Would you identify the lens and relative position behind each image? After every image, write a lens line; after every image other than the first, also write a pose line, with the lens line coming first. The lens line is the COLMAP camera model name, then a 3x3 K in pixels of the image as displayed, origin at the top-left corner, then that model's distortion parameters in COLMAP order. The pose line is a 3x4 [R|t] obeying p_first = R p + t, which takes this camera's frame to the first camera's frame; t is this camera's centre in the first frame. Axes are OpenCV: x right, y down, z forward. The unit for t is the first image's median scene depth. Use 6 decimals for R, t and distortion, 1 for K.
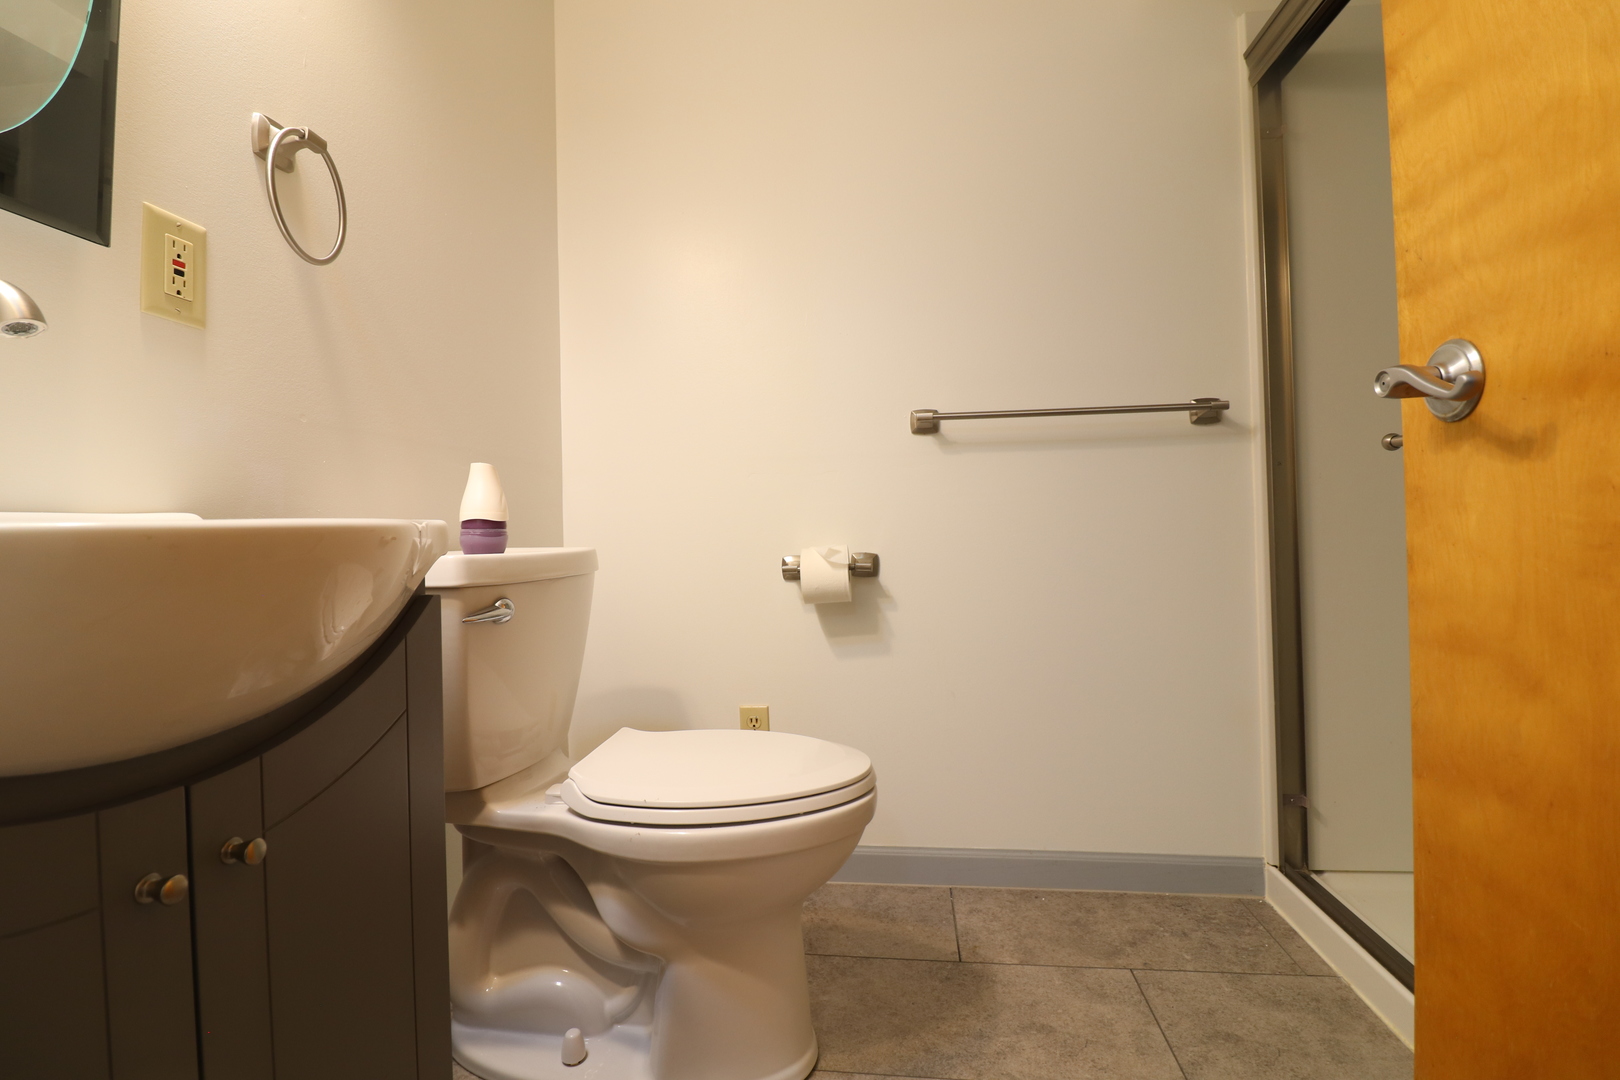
lens RADIAL K [[741.5, 0, 813.7], [0, 741.5, 528.9], [0, 0, 1]] dist [-0.016950, -0.005102]
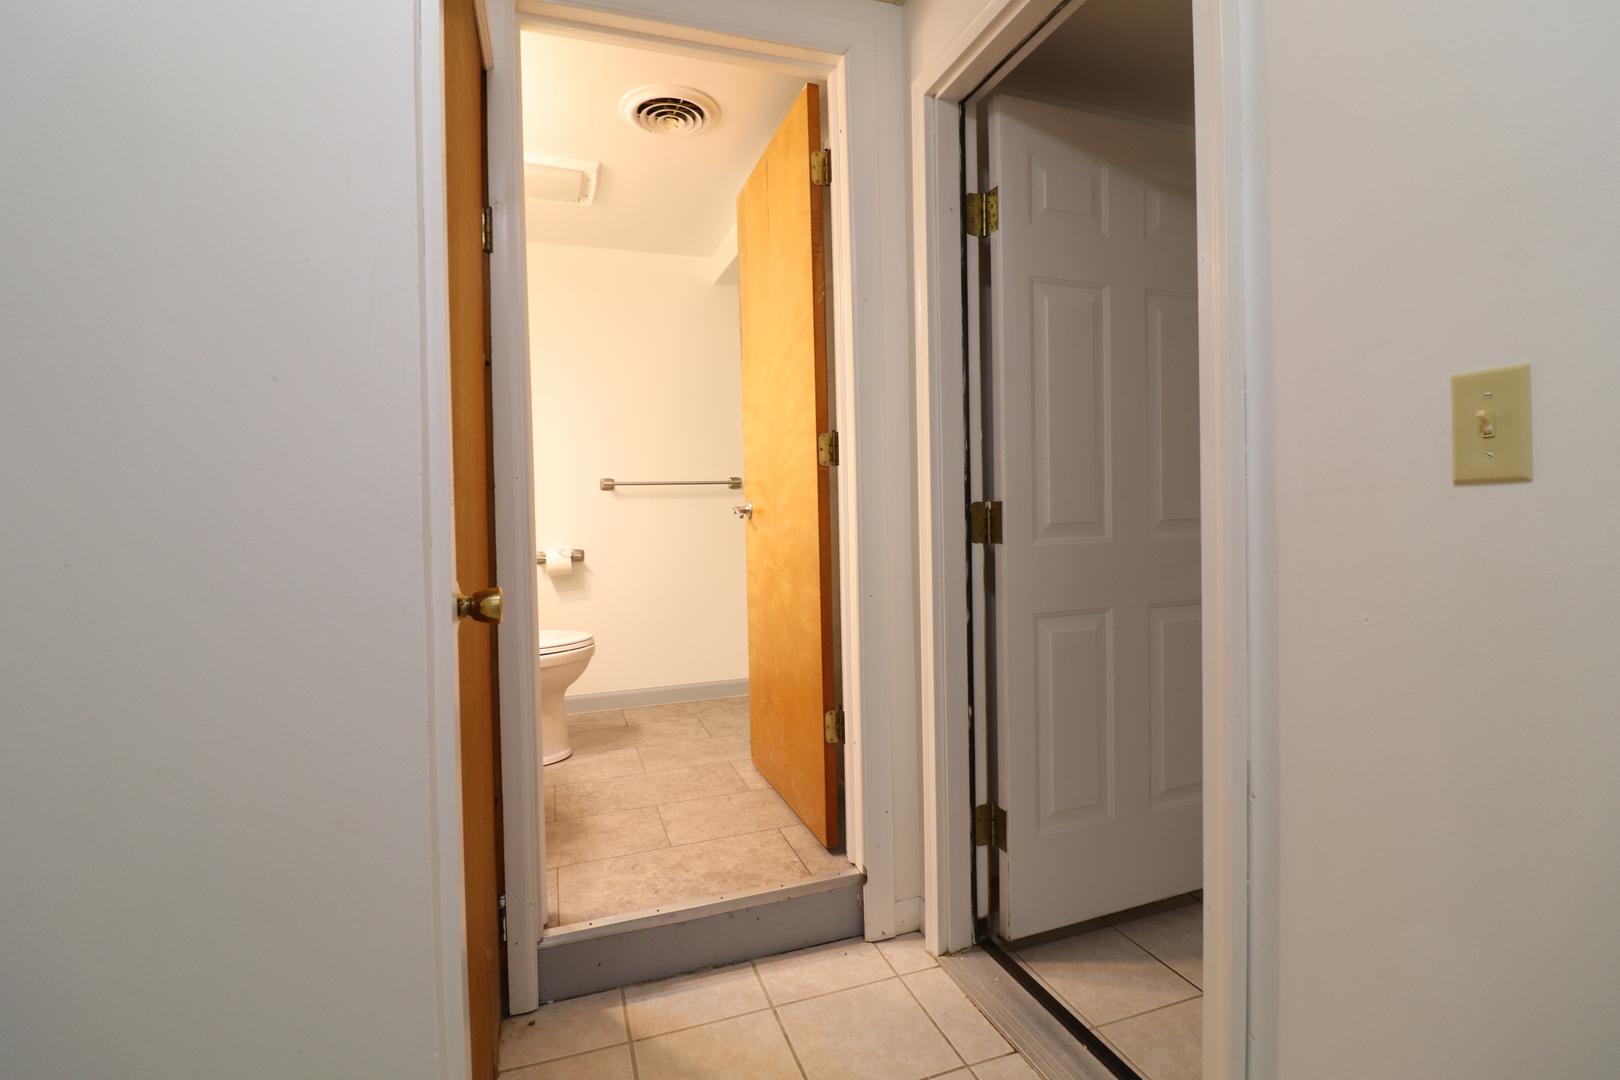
lens RADIAL K [[741.5, 0, 817.2], [0, 741.5, 532.0], [0, 0, 1]] dist [-0.016950, -0.005102]
pose [[0.893822, -0.008993, 0.448331, -0.272467], [-0.002554, 0.999681, 0.025145, -0.073773], [-0.448414, -0.023620, 0.893514, -1.191180]]
